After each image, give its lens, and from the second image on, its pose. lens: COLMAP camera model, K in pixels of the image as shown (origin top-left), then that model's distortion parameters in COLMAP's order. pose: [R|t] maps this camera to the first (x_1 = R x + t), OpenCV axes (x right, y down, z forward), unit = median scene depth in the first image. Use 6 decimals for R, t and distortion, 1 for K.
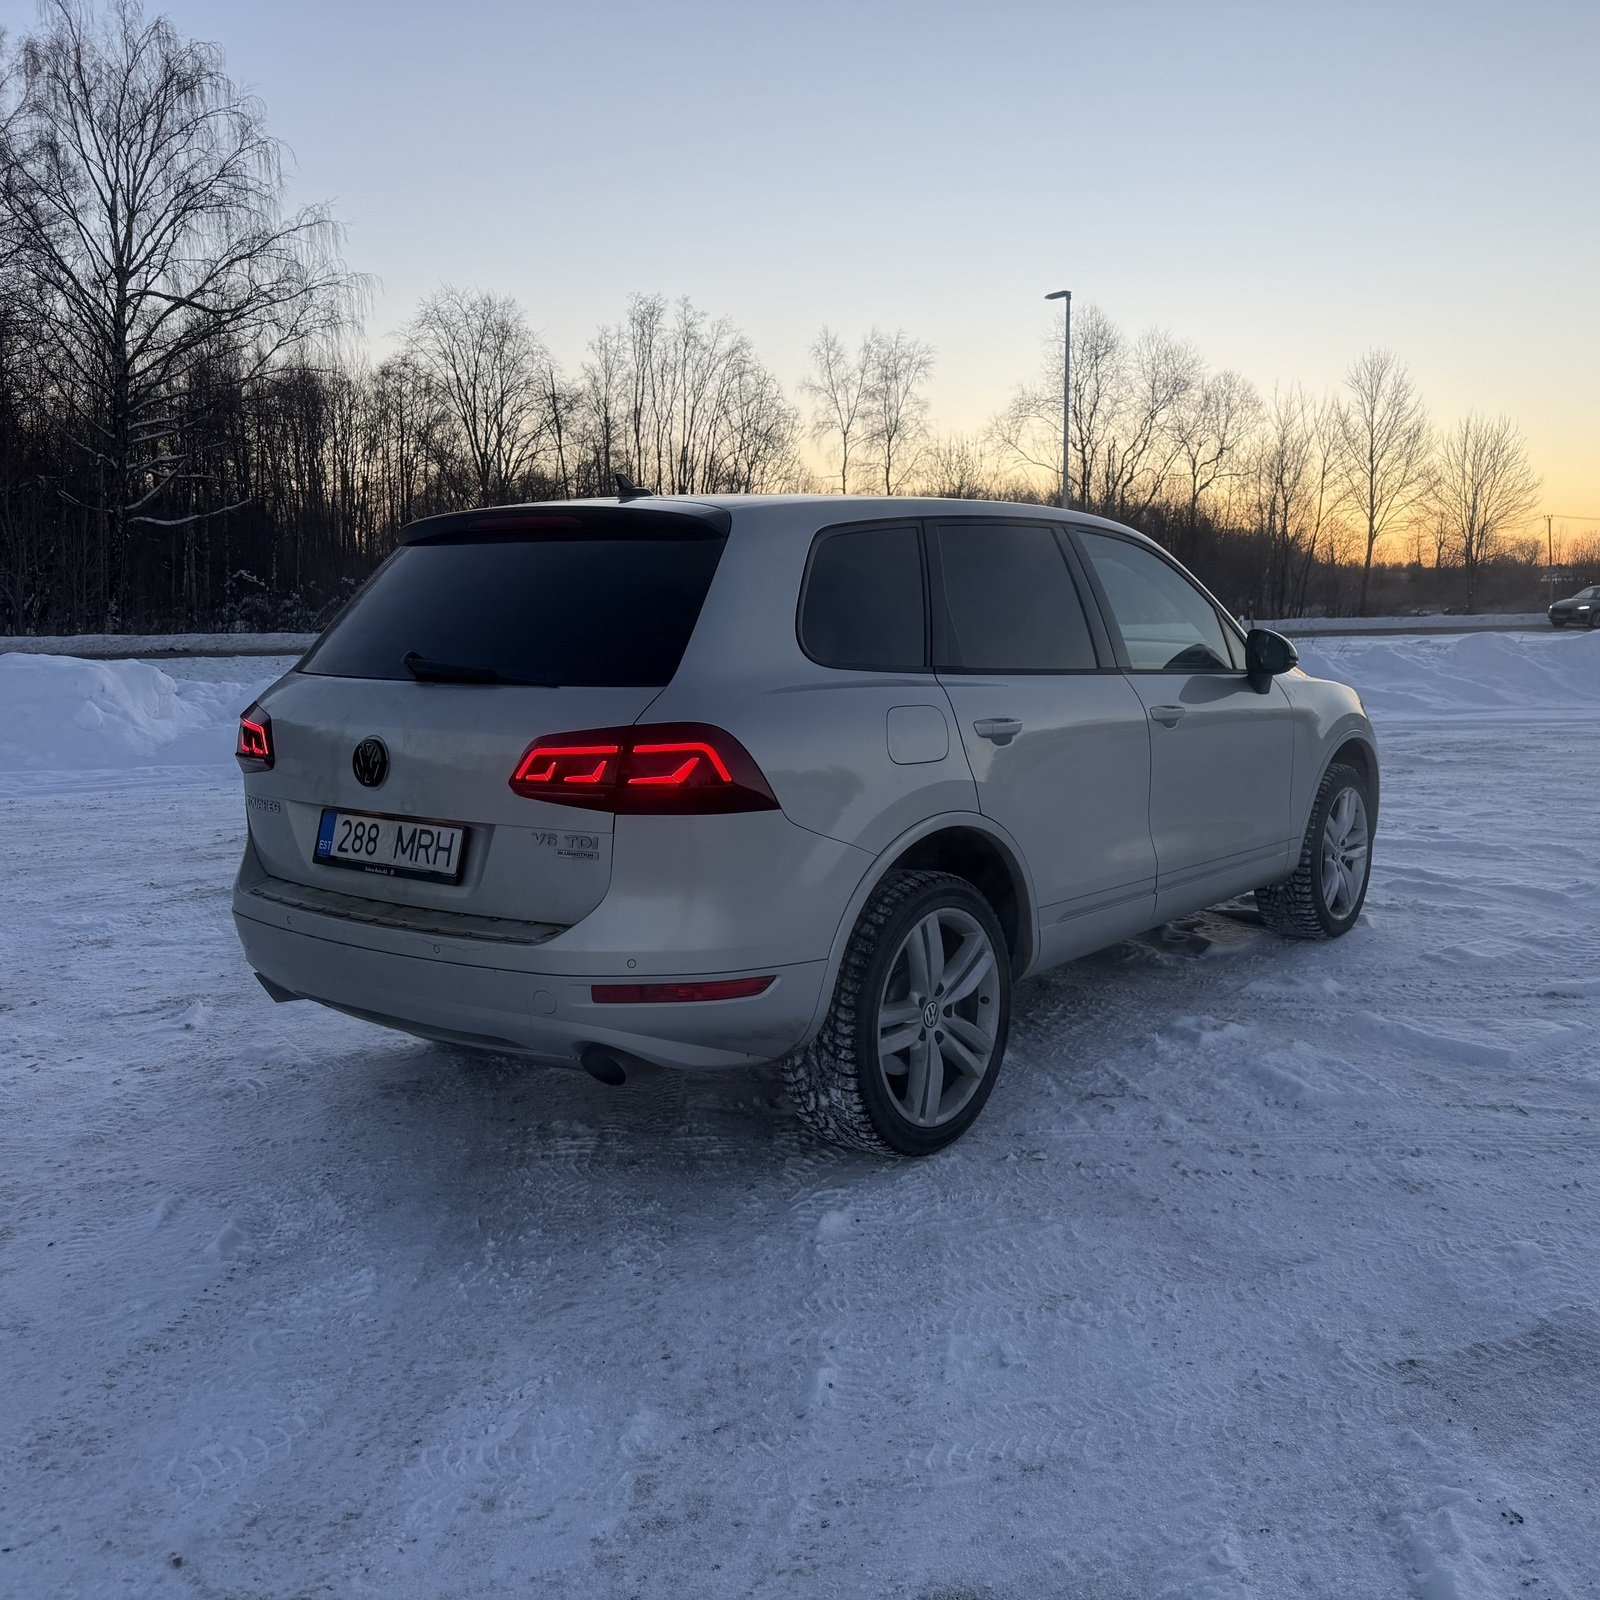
lens RADIAL K [[1472.8, 0, 901.4], [0, 1472.8, 798.9], [0, 0, 1]] dist [0.013982, 0.001169]
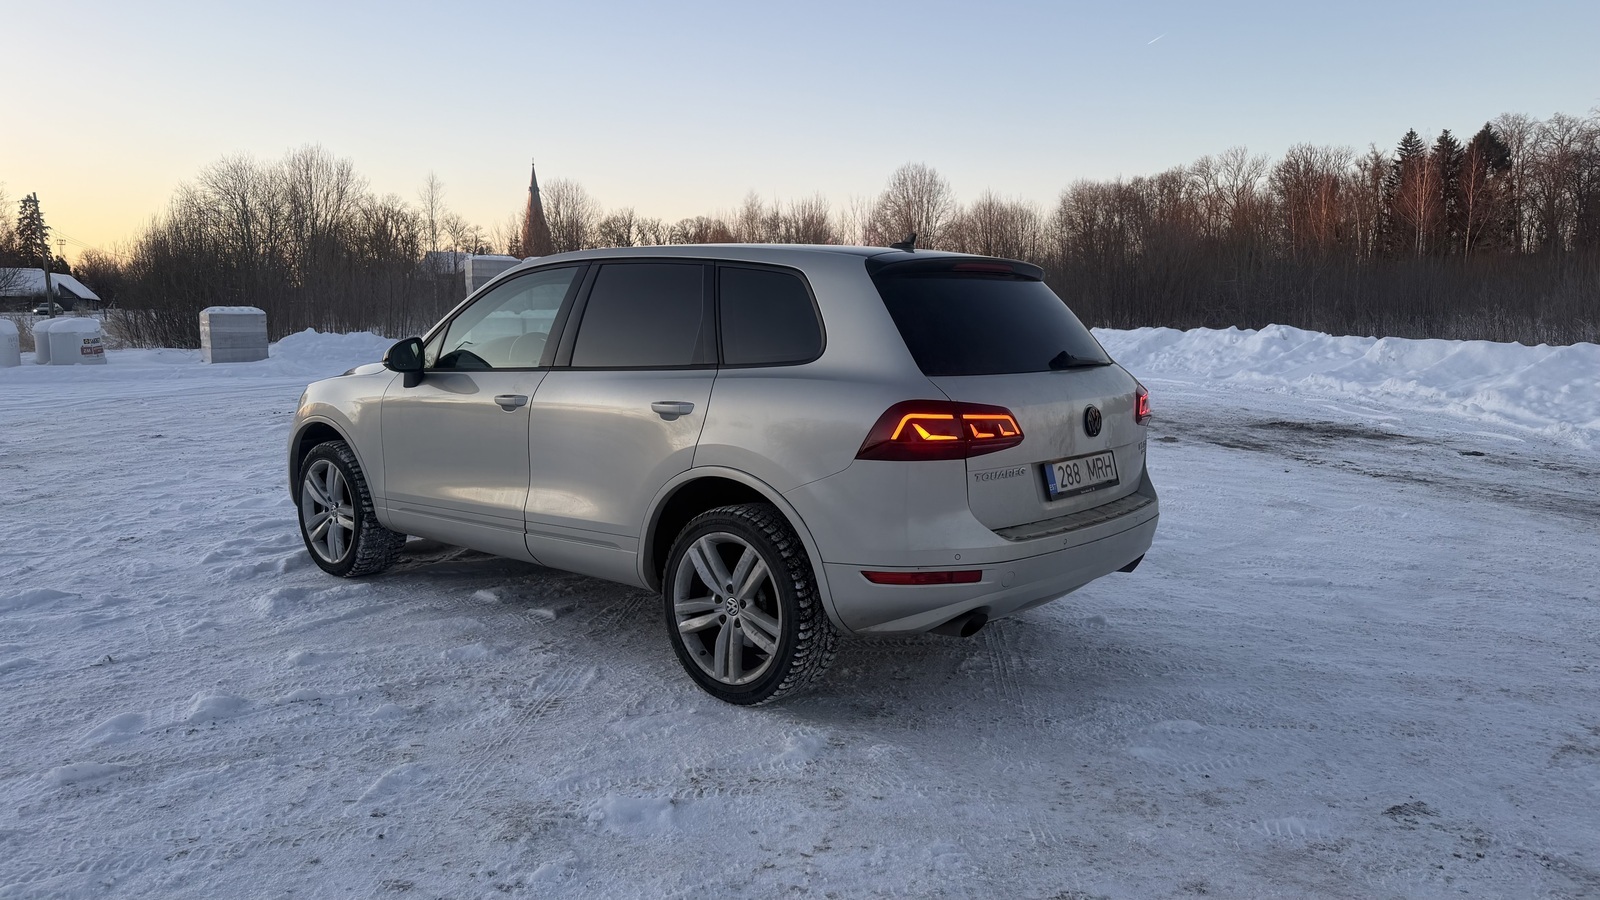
lens RADIAL K [[1115.3, 0, 800.0], [0, 1115.3, 450.0], [0, 0, 1]] dist [0.006595, 0.002610]
pose [[0.114706, -0.120731, 0.986036, -1.501438], [0.129648, 0.985917, 0.105635, -0.153164], [-0.984903, 0.115720, 0.128743, 1.107836]]
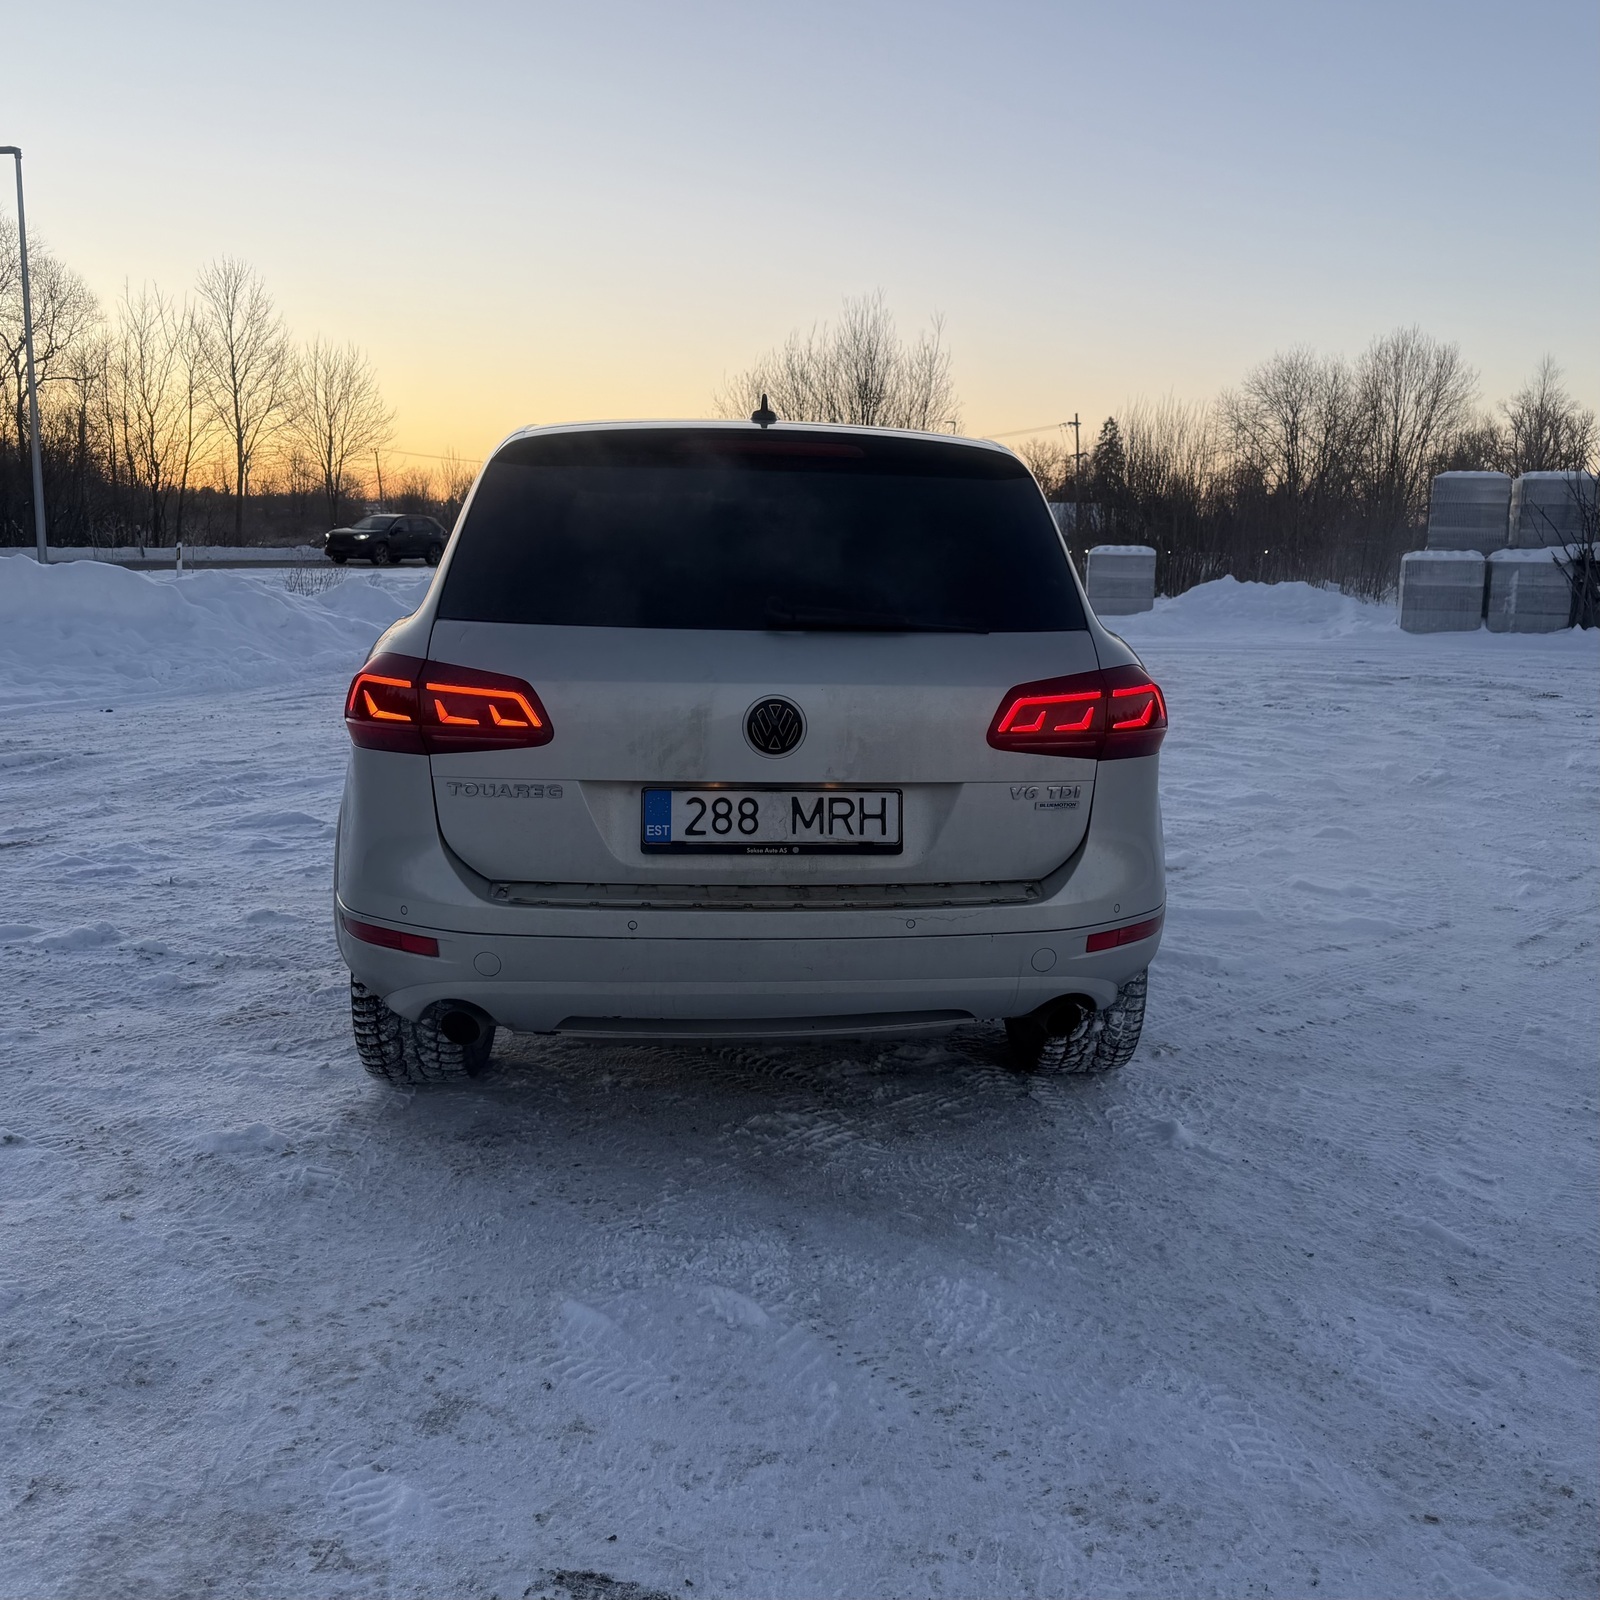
lens RADIAL K [[1520.5, 0, 800.0], [0, 1520.5, 800.0], [0, 0, 1]] dist [0.086779, -0.141246]
pose [[0.768490, -0.086744, 0.633954, -0.875810], [0.060798, 0.996185, 0.062607, -0.034577], [-0.636966, -0.009570, 0.770832, 0.294003]]
